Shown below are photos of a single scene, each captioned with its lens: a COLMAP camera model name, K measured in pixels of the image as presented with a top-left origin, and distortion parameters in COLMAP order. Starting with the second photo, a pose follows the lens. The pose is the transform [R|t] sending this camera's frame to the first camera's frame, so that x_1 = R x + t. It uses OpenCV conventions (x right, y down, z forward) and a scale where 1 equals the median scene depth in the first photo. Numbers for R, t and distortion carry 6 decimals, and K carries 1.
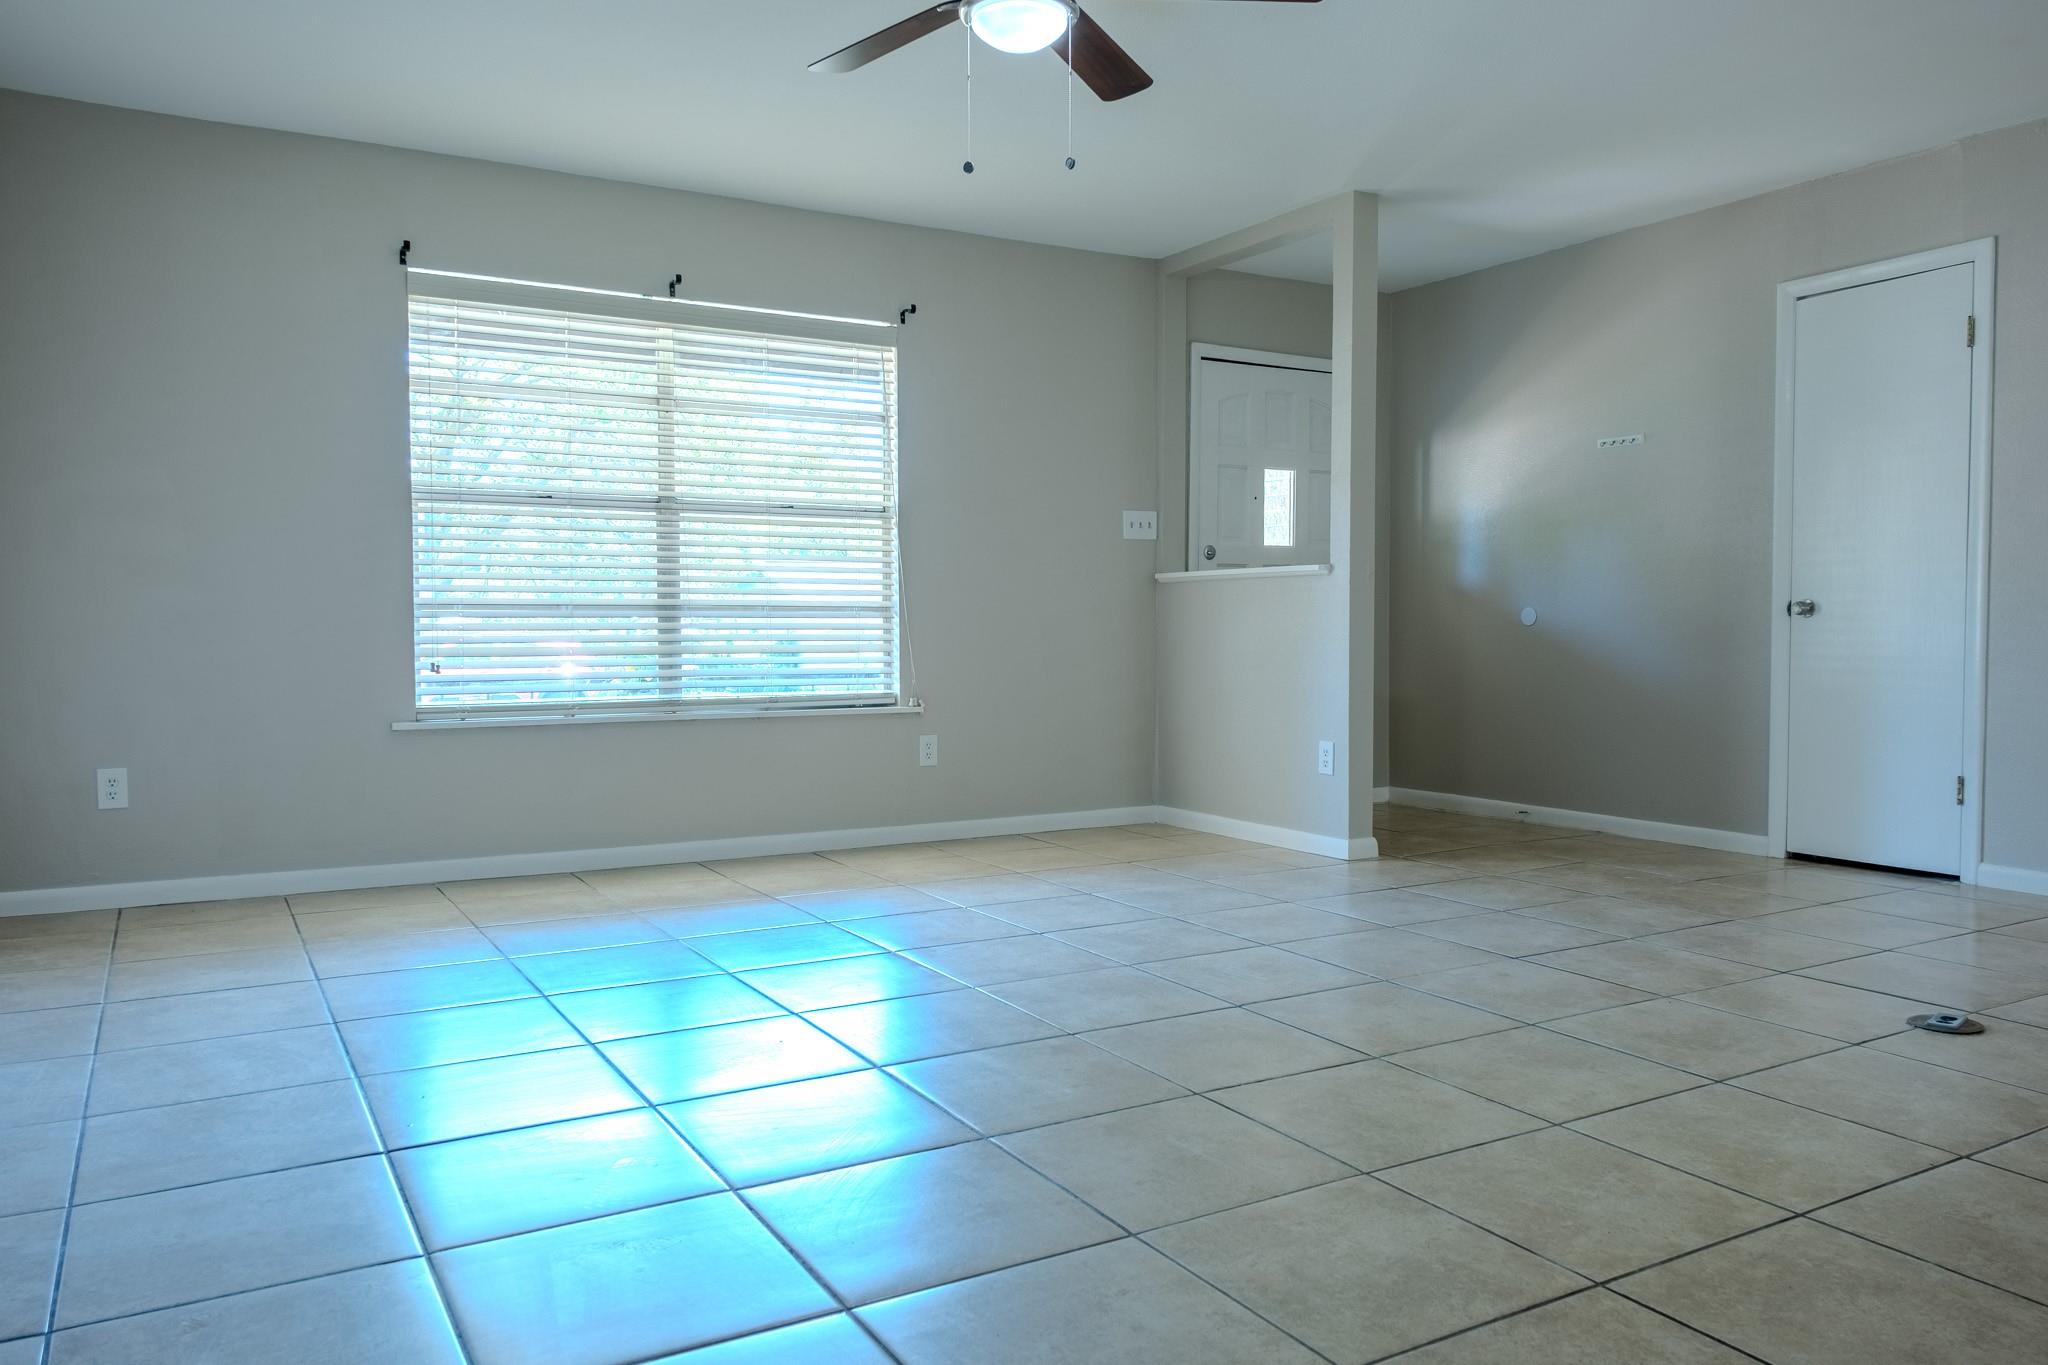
lens RADIAL K [[1472.2, 0, 1024.0], [0, 1472.2, 682.5], [0, 0, 1]] dist [-0.005512, -0.003530]
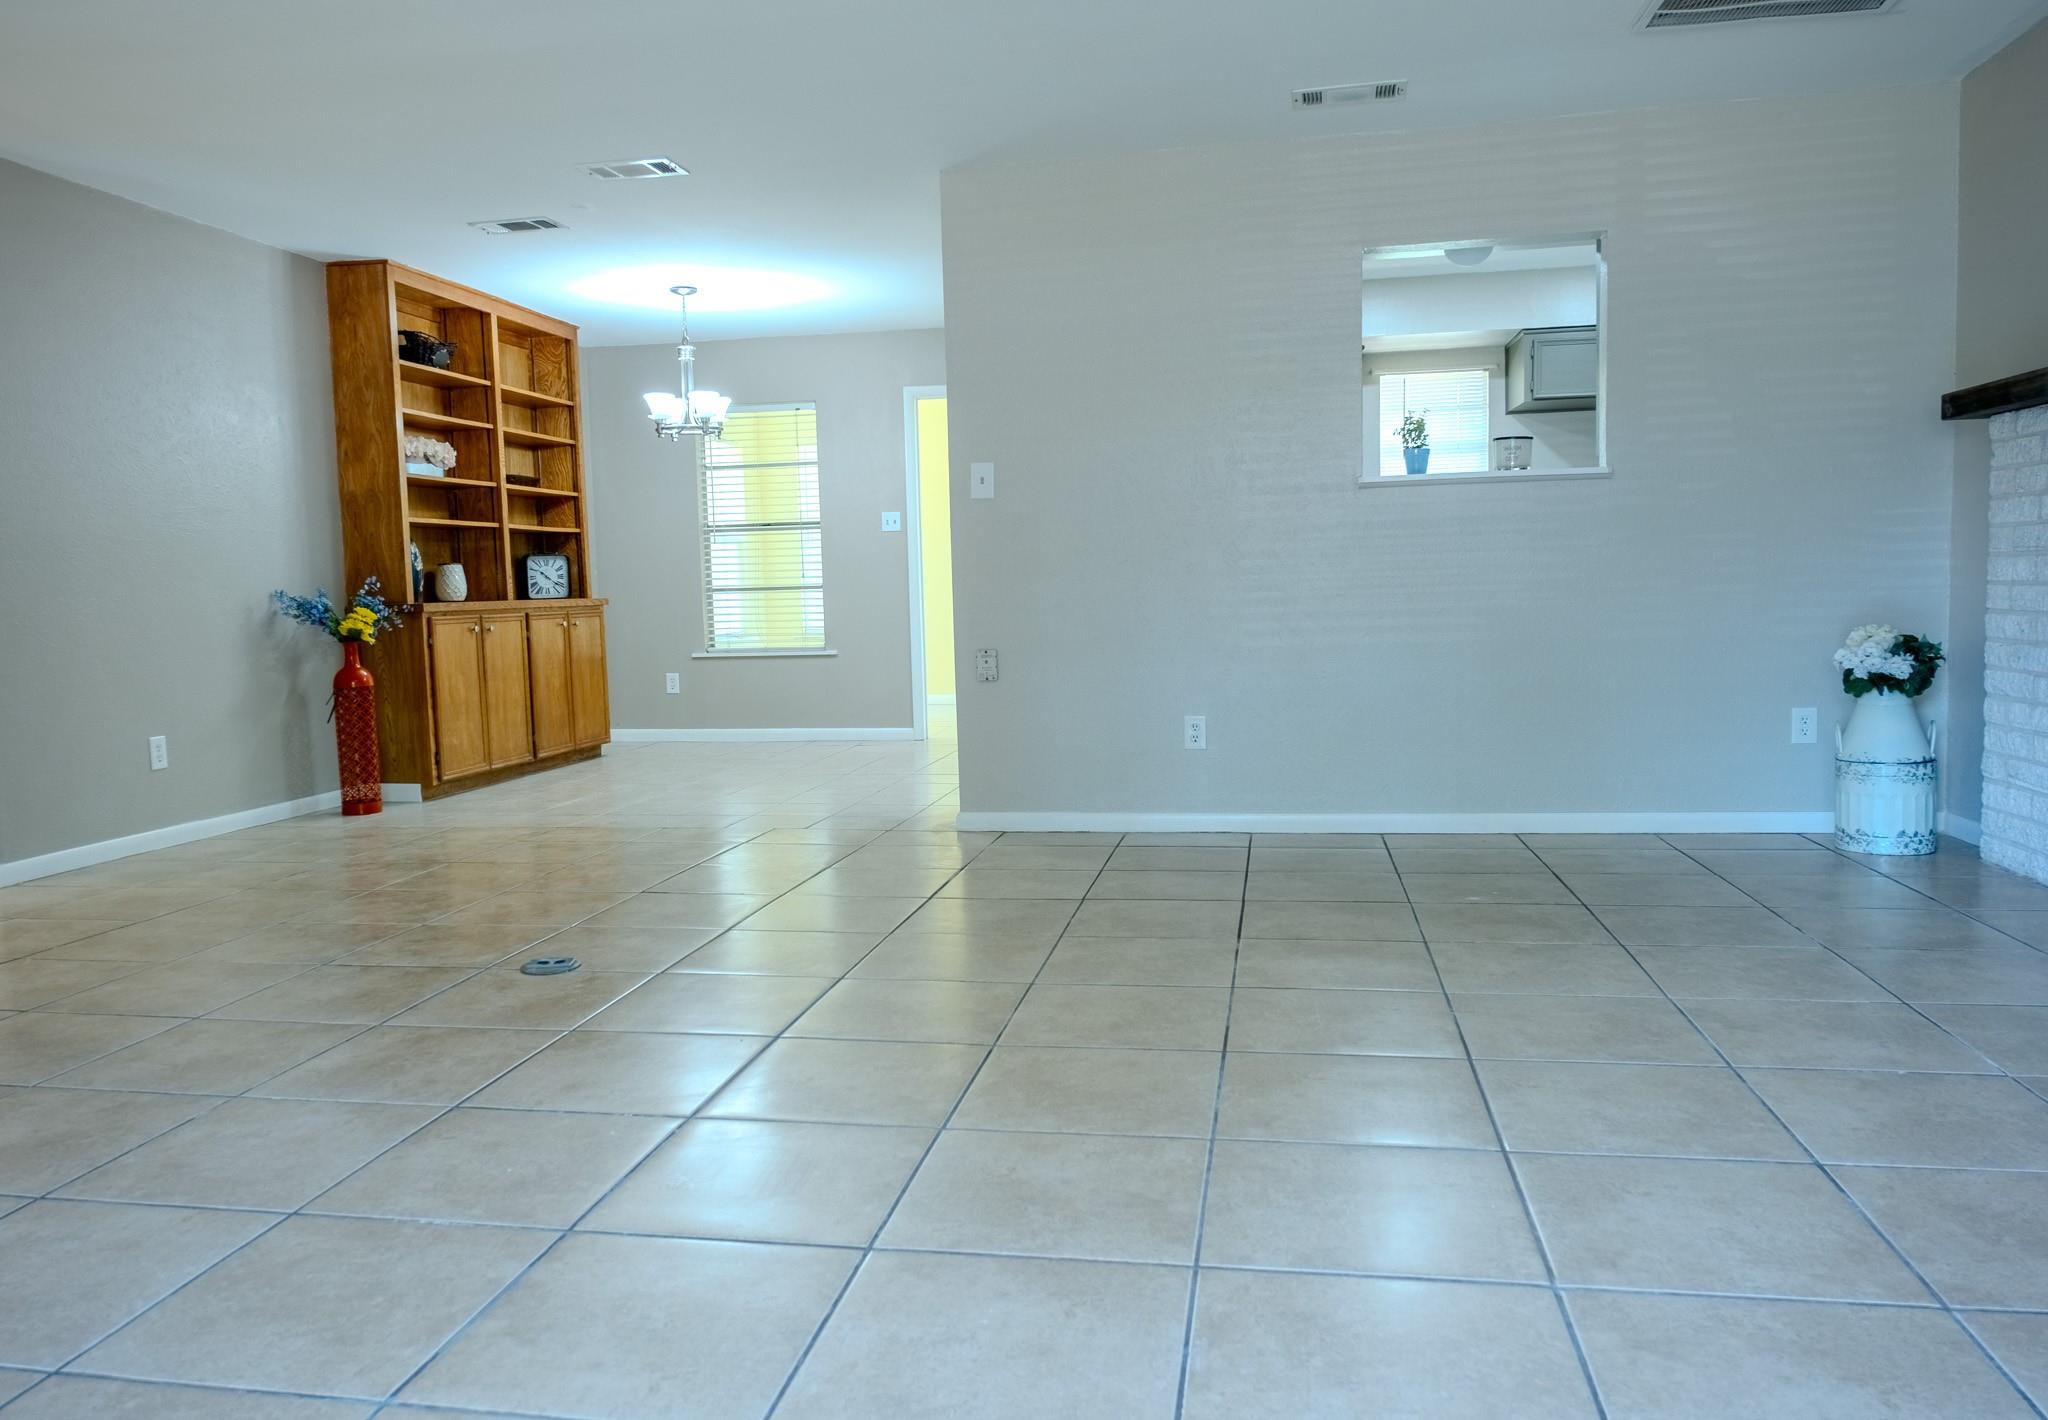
lens RADIAL K [[1491.5, 0, 983.3], [0, 1491.5, 709.8], [0, 0, 1]] dist [-0.001526, -0.001066]
pose [[-0.748704, -0.031710, 0.662146, -0.223246], [0.063360, 0.990859, 0.119095, -0.046512], [-0.659870, 0.131120, -0.739851, 0.944517]]
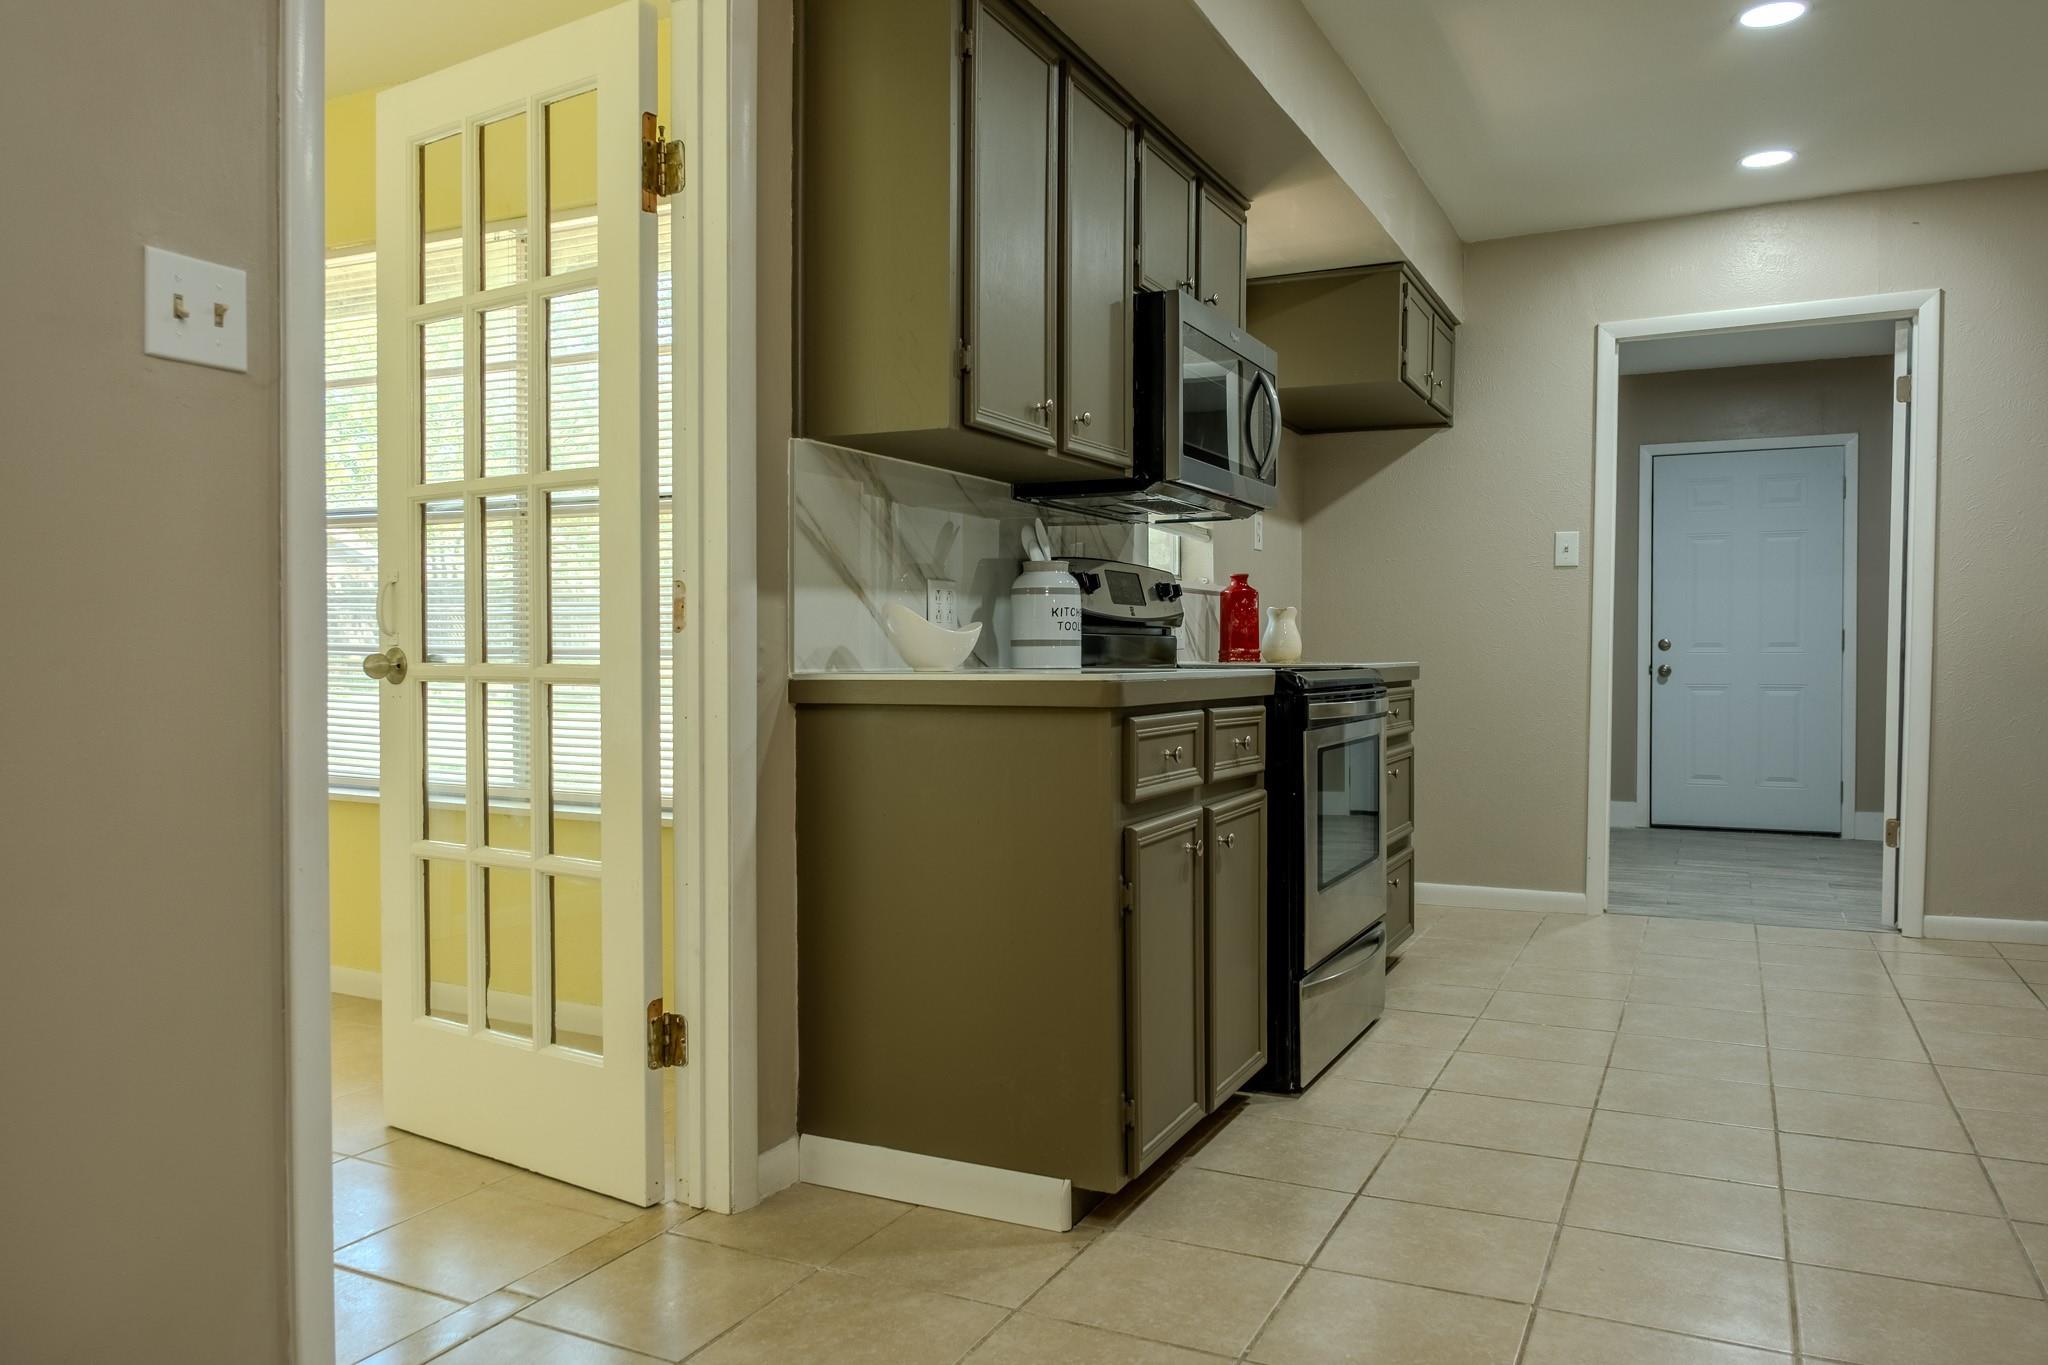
lens RADIAL K [[1433.7, 0, 1031.5], [0, 1433.7, 685.0], [0, 0, 1]] dist [-0.002863, -0.006524]
pose [[-0.831892, 0.017762, -0.554653, 0.965522], [-0.022624, 0.997571, 0.065879, -0.010633], [0.554476, 0.067352, -0.829470, 0.106414]]
